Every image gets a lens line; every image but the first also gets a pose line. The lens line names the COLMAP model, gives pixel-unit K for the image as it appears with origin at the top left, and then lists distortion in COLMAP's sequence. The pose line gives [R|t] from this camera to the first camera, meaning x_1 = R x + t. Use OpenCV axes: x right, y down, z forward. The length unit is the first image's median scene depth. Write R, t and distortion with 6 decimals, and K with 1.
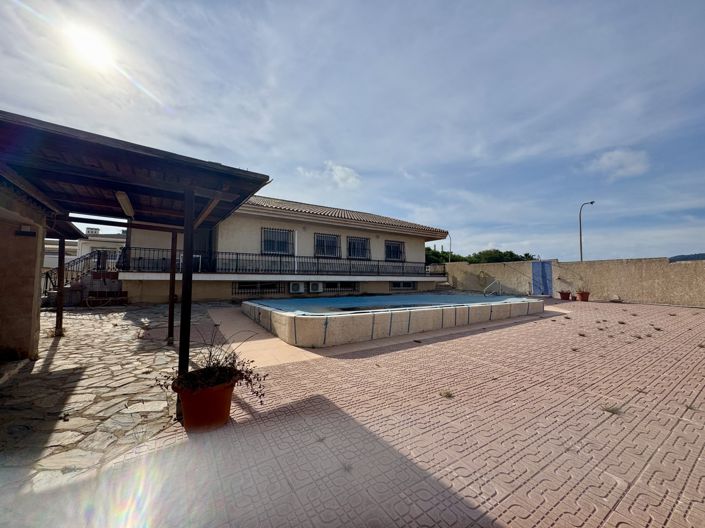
lens RADIAL K [[281.6, 0, 352.5], [0, 281.6, 264.0], [0, 0, 1]] dist [-0.002868, -0.000052]
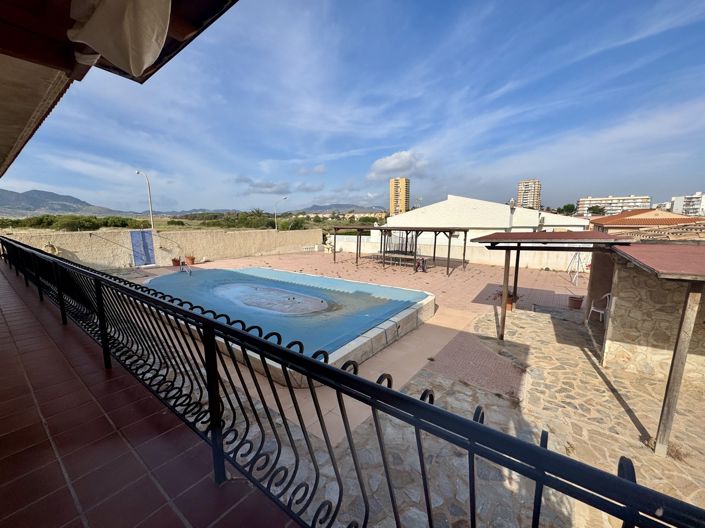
lens RADIAL K [[281.6, 0, 352.5], [0, 281.6, 264.0], [0, 0, 1]] dist [-0.002868, -0.000052]
pose [[-0.354366, -0.144282, 0.923909, -0.556449], [-0.044331, 0.989506, 0.137523, -0.069666], [-0.934055, 0.007776, -0.357043, 0.758399]]
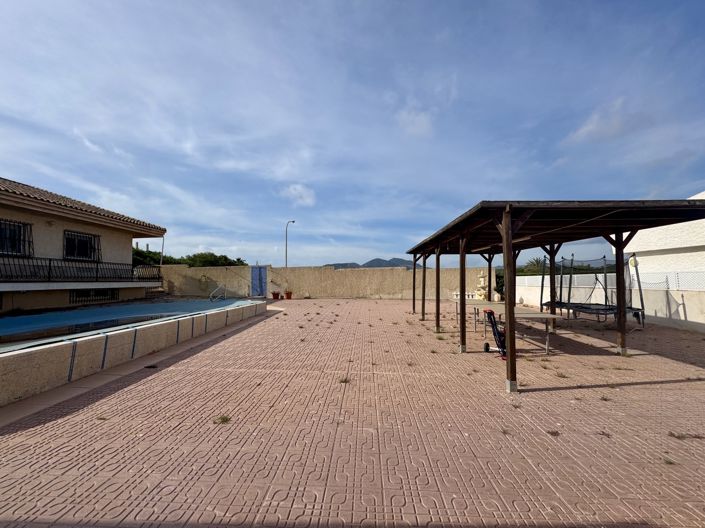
lens RADIAL K [[281.6, 0, 352.5], [0, 281.6, 264.0], [0, 0, 1]] dist [-0.002868, -0.000052]
pose [[0.581167, 0.032117, 0.813150, -0.036092], [-0.023151, 0.999469, -0.022930, -0.002301], [-0.813455, -0.005499, 0.581602, 0.037423]]
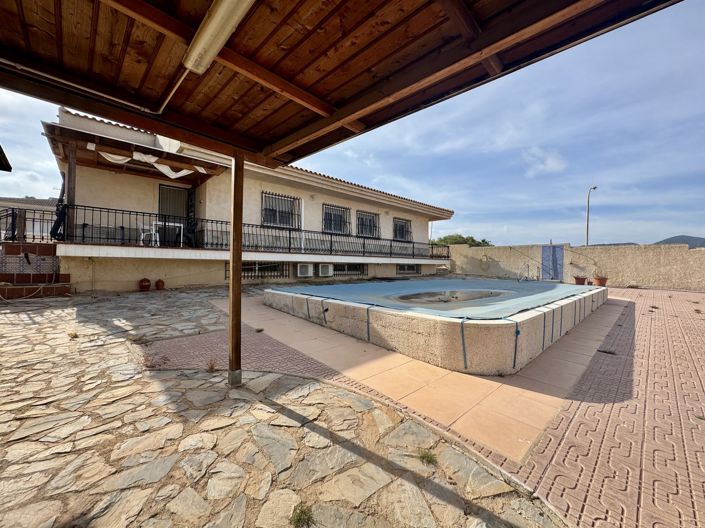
lens RADIAL K [[281.6, 0, 352.5], [0, 281.6, 264.0], [0, 0, 1]] dist [-0.002868, -0.000052]
pose [[0.984067, 0.012794, 0.177337, -0.203551], [-0.023677, 0.997954, 0.059389, 0.015158], [-0.176214, -0.062642, 0.982357, 0.185989]]
